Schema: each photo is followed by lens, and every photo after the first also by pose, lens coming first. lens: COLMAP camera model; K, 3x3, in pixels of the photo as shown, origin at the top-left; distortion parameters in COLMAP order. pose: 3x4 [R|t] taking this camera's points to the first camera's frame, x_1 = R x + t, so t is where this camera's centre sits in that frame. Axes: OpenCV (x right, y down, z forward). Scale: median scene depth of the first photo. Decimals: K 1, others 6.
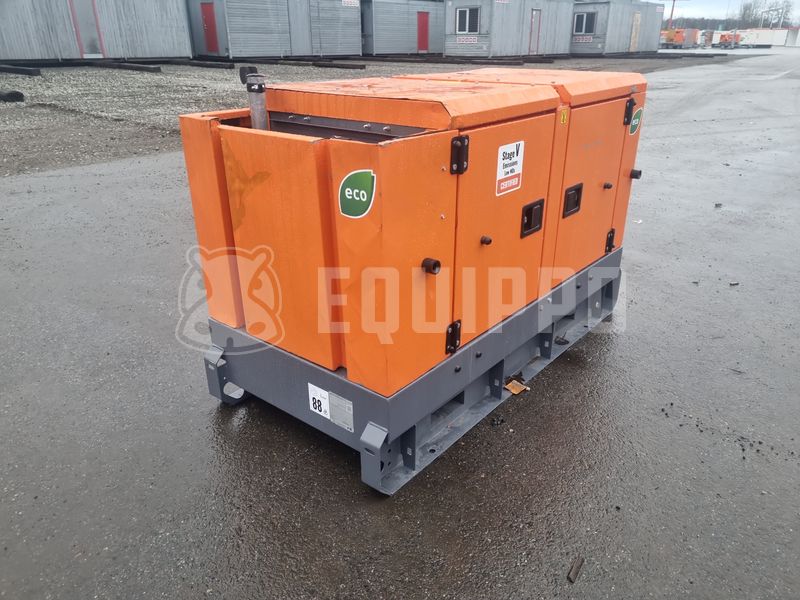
lens RADIAL K [[600.9, 0, 406.8], [0, 600.9, 299.7], [0, 0, 1]] dist [0.041242, -0.018009]
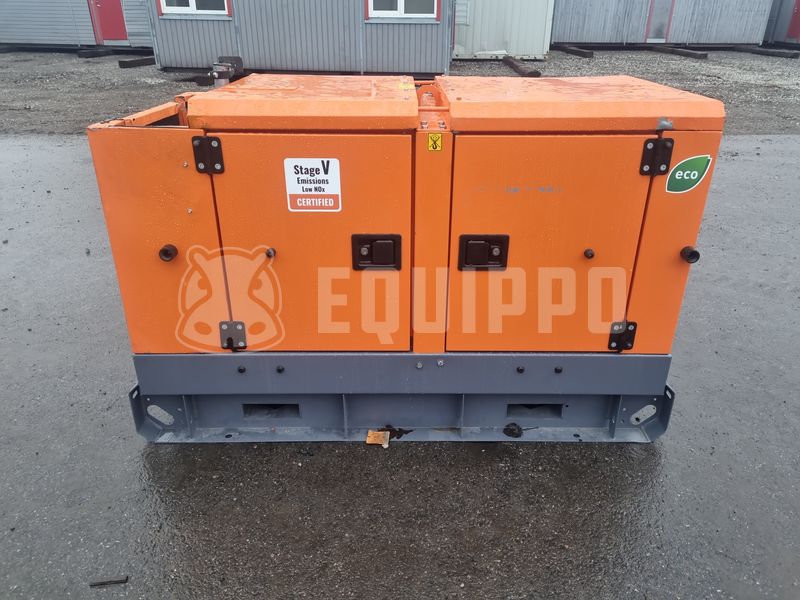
lens RADIAL K [[600.9, 0, 409.0], [0, 600.9, 296.1], [0, 0, 1]] dist [0.041242, -0.018009]
pose [[0.643732, 0.327759, -0.691508, 0.834373], [-0.315954, 0.936855, 0.149923, -0.215962], [0.696981, 0.121975, 0.706639, 0.429334]]
